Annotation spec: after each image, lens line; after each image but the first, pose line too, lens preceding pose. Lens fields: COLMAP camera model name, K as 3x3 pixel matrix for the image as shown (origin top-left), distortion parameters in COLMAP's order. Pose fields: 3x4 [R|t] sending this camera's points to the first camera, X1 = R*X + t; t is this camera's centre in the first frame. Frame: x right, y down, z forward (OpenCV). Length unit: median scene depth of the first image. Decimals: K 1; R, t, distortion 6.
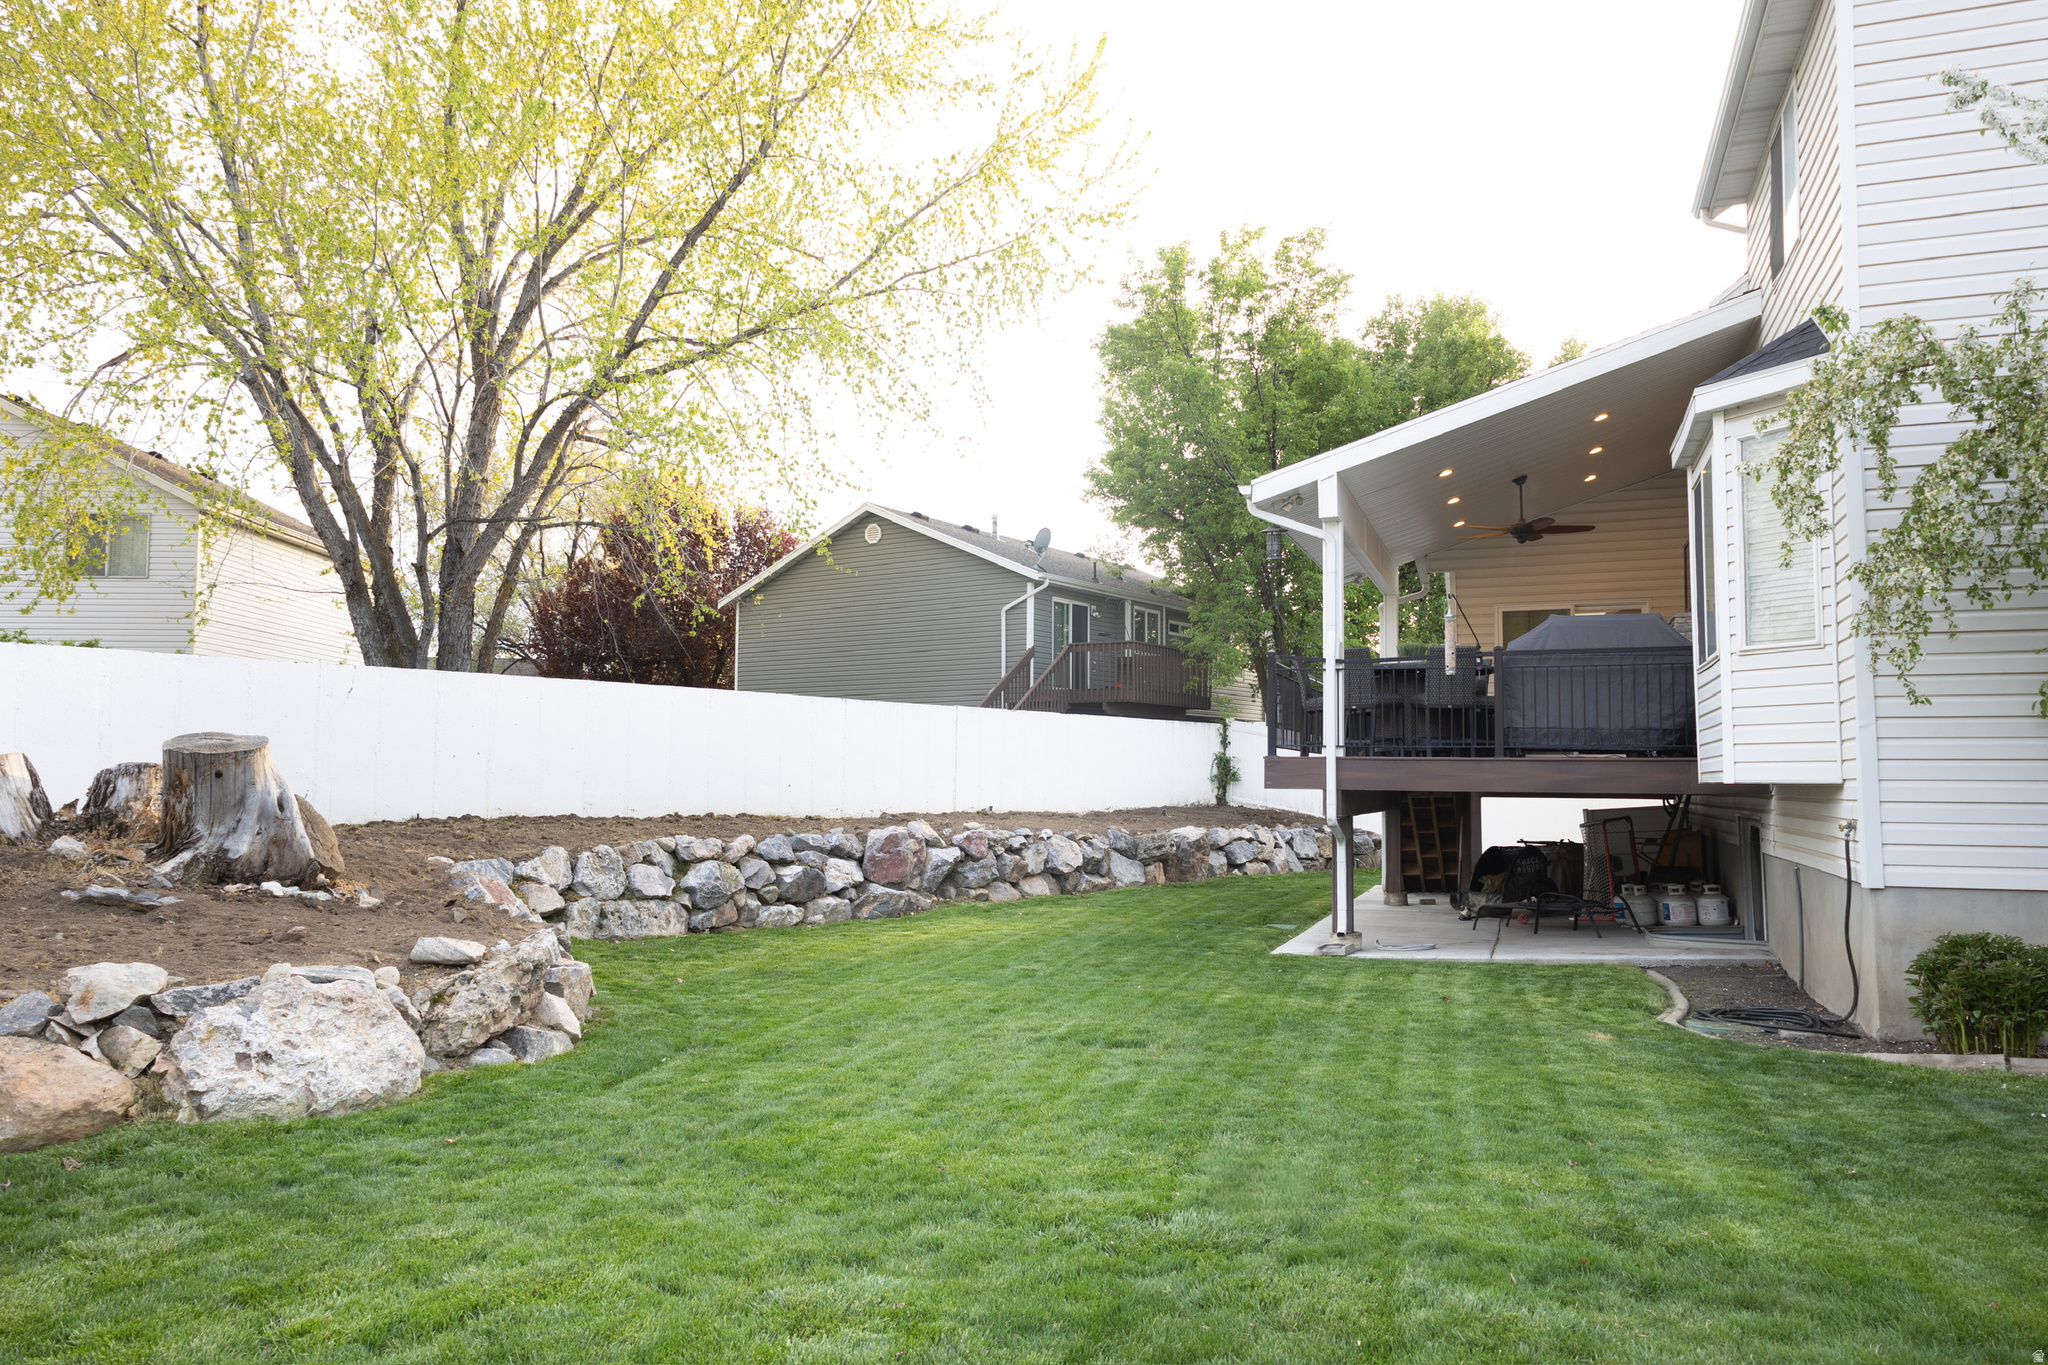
lens RADIAL K [[1456.5, 0, 1046.4], [0, 1456.5, 682.9], [0, 0, 1]] dist [0.058377, -0.035144]
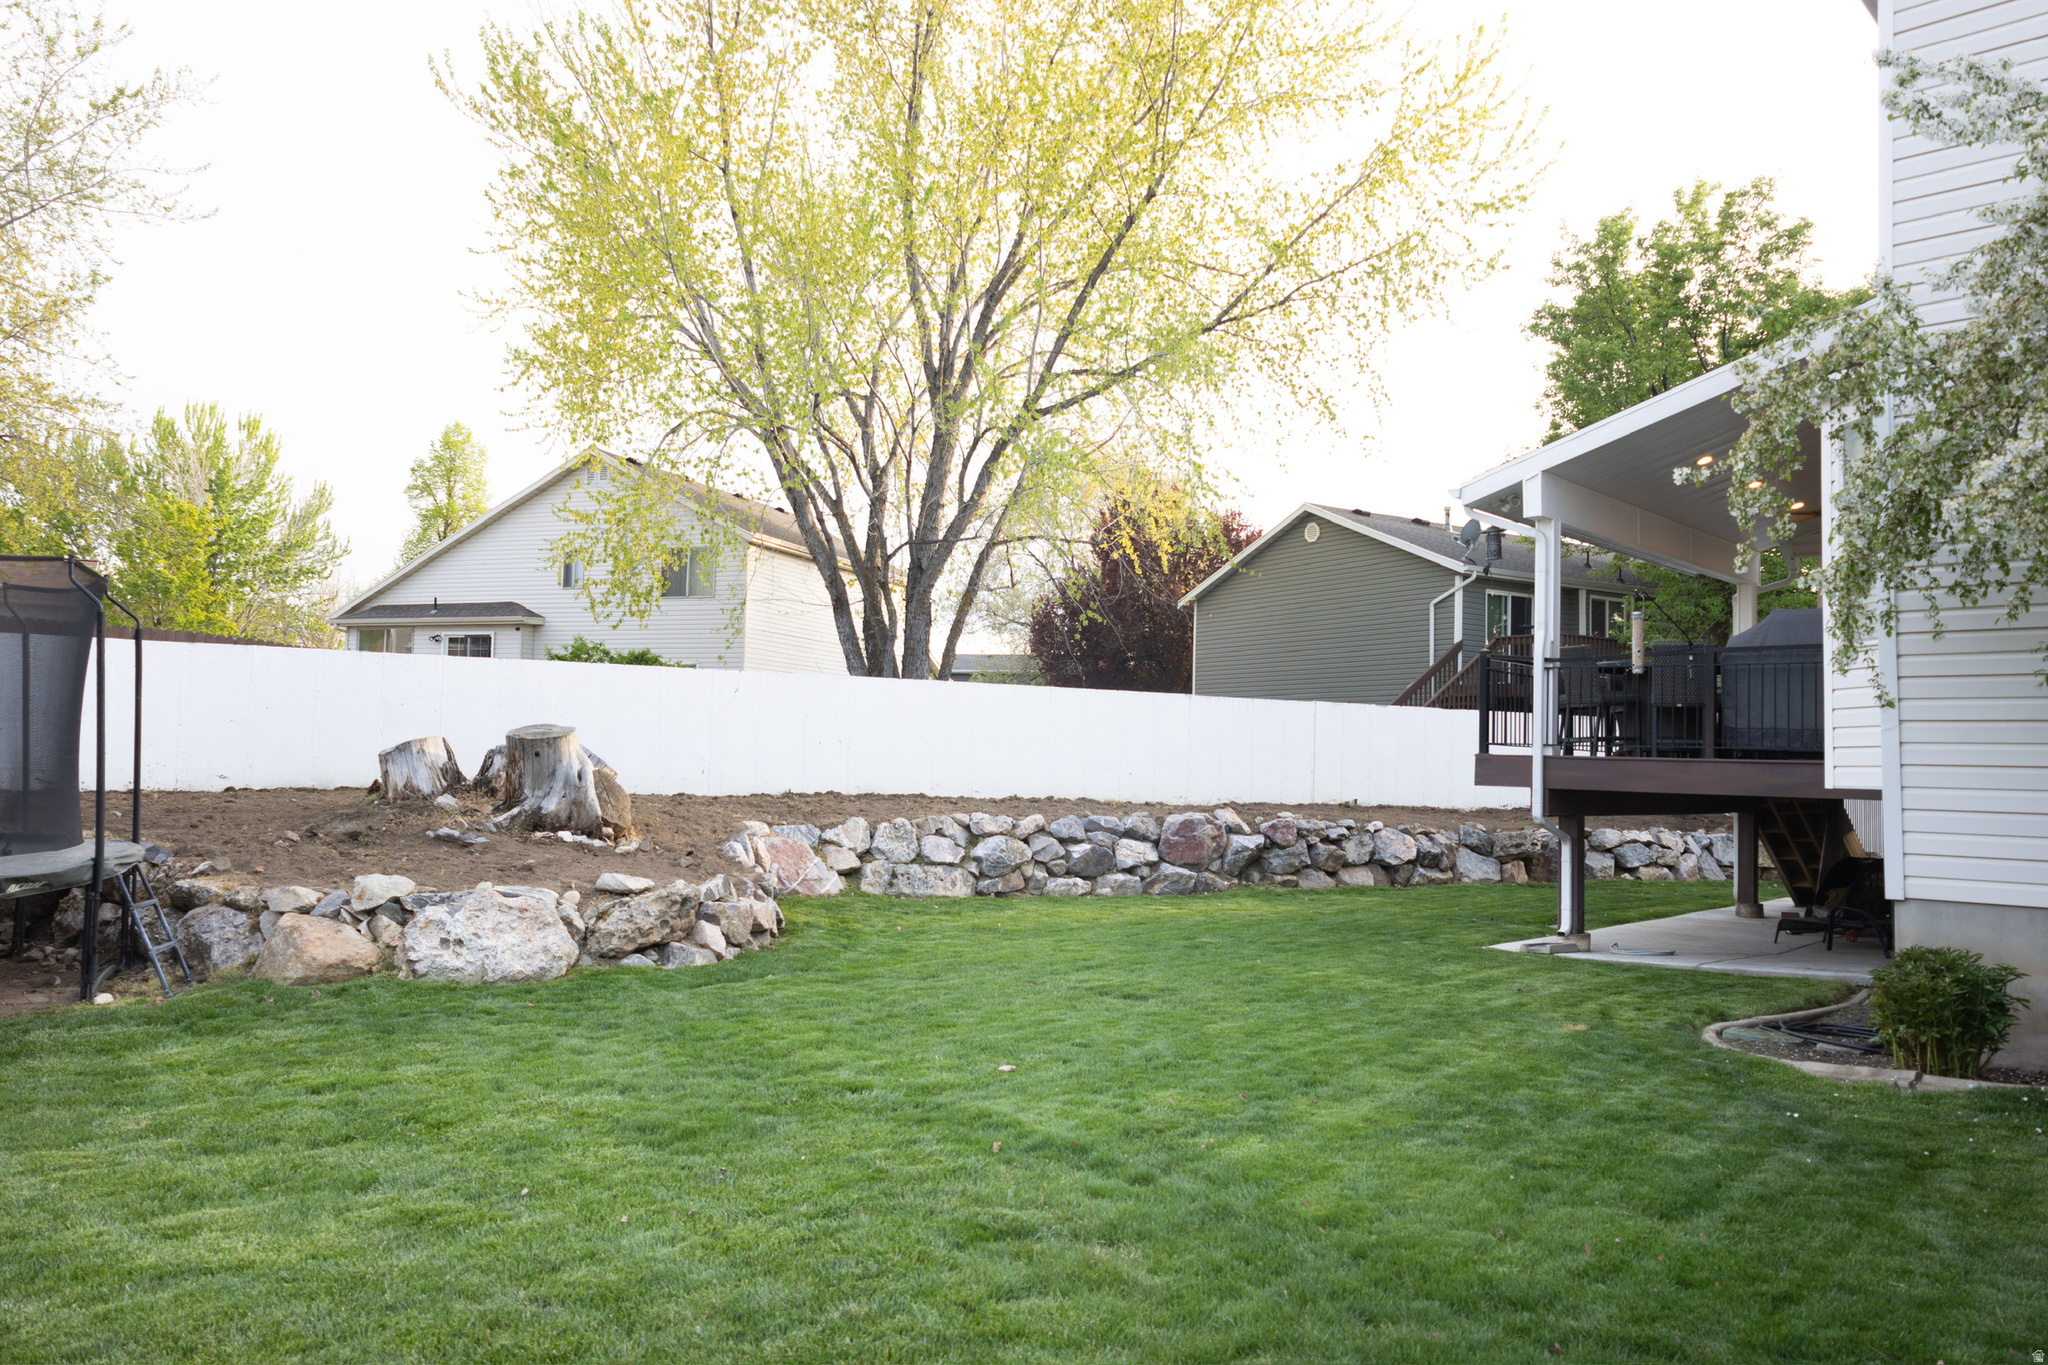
lens RADIAL K [[1451.6, 0, 1023.2], [0, 1451.6, 678.7], [0, 0, 1]] dist [0.065276, -0.047009]
pose [[0.918705, -0.005162, -0.394911, 0.258219], [0.006293, 0.999979, 0.001569, -0.005474], [0.394894, -0.003926, 0.918718, -0.059788]]
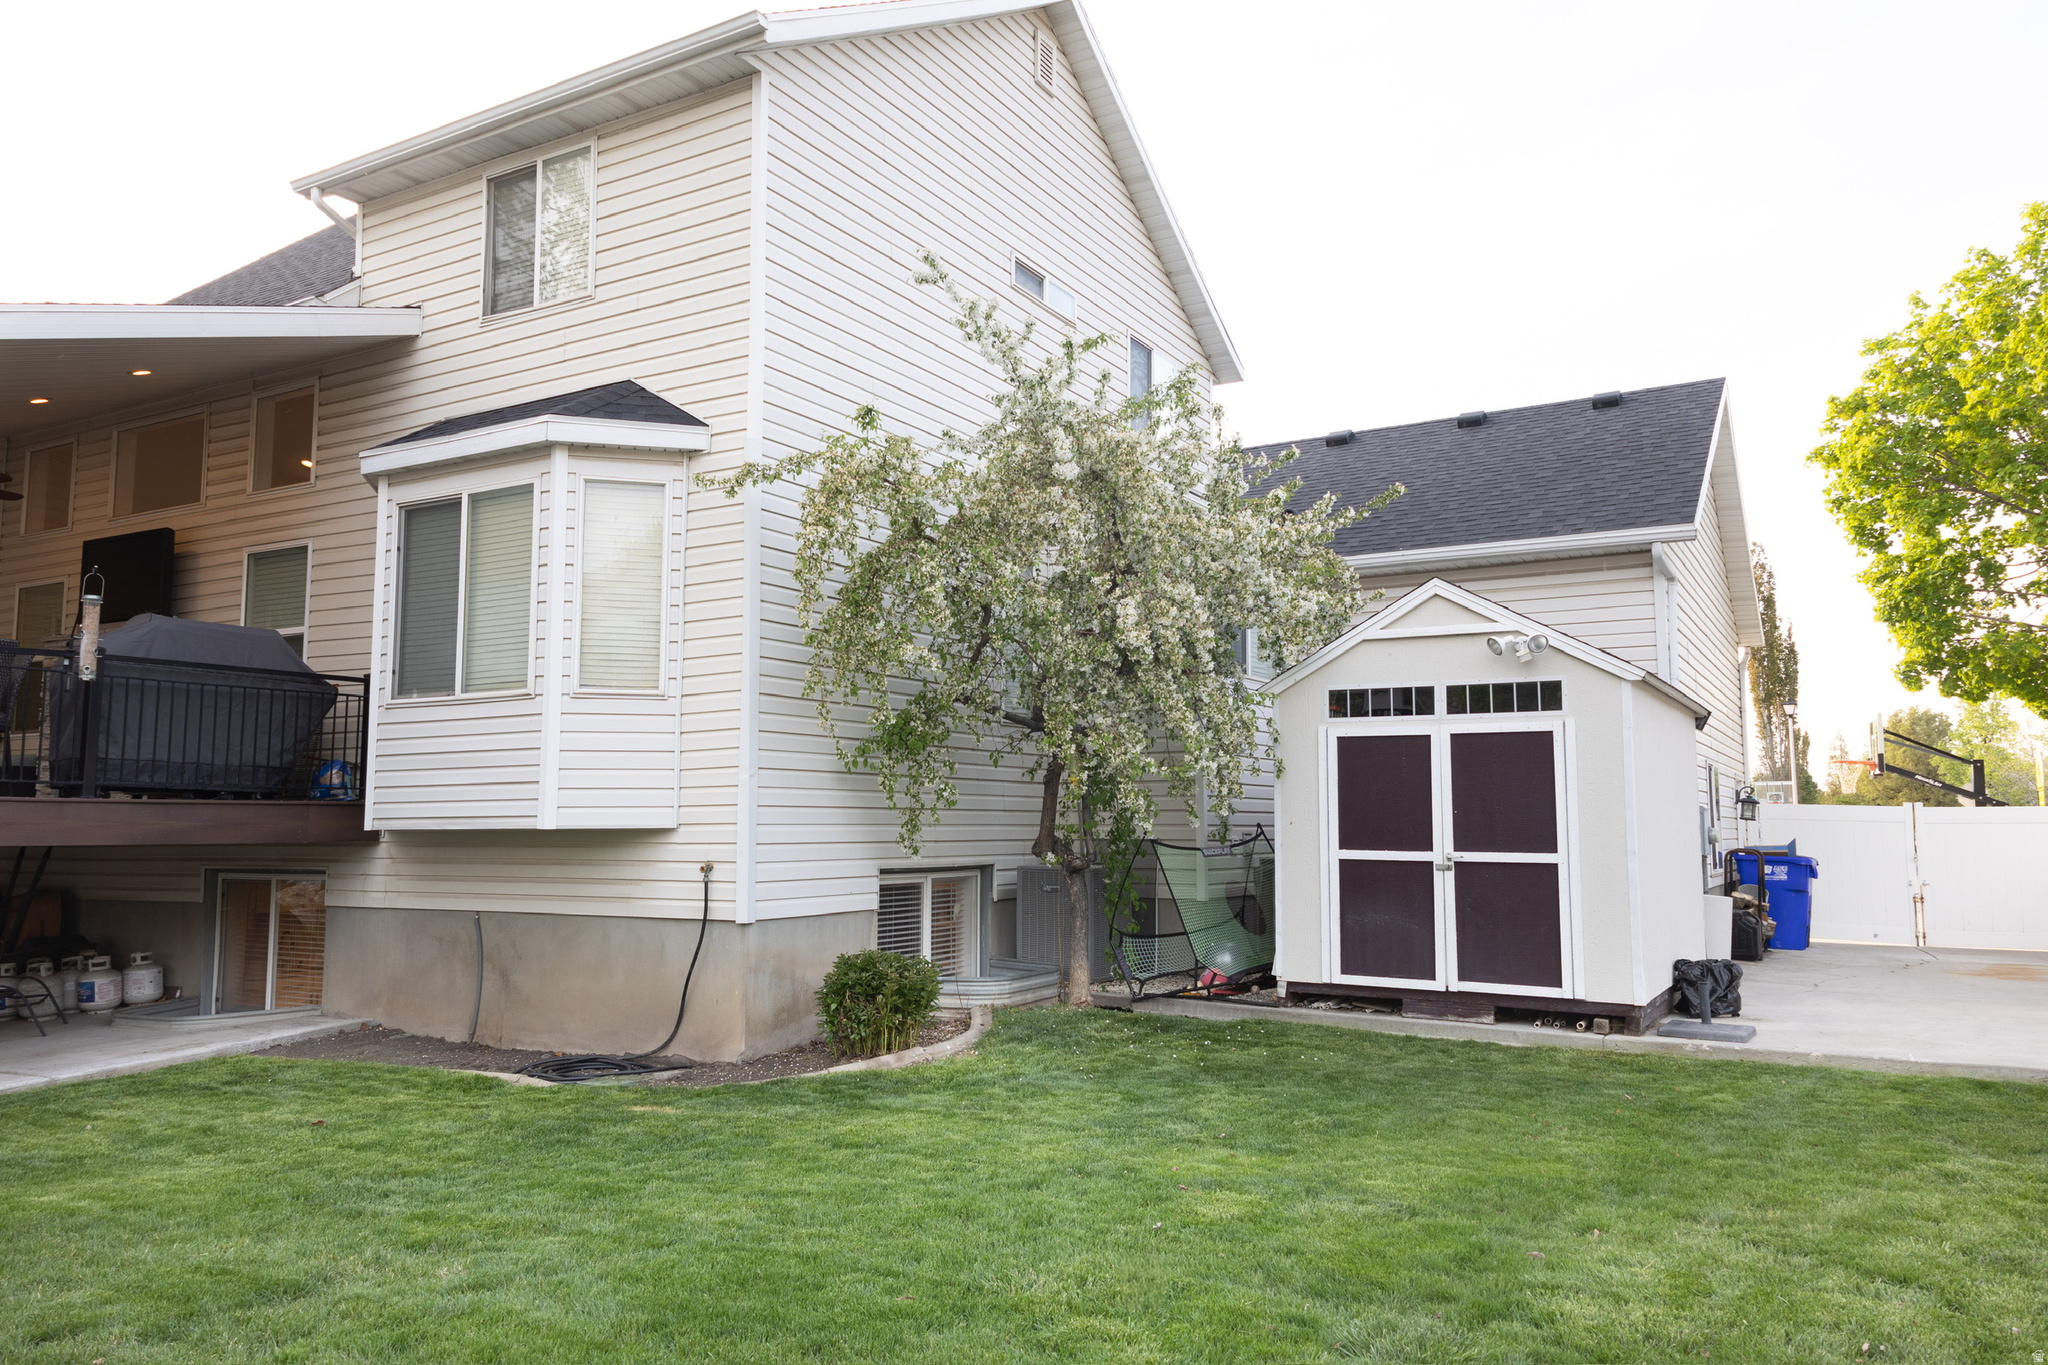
lens RADIAL K [[1451.6, 0, 1023.2], [0, 1451.6, 678.7], [0, 0, 1]] dist [0.065276, -0.047009]
pose [[0.210317, 0.096222, 0.972887, -0.295285], [-0.063019, 0.994409, -0.084727, 0.023322], [-0.975600, -0.043490, 0.215205, 0.362649]]
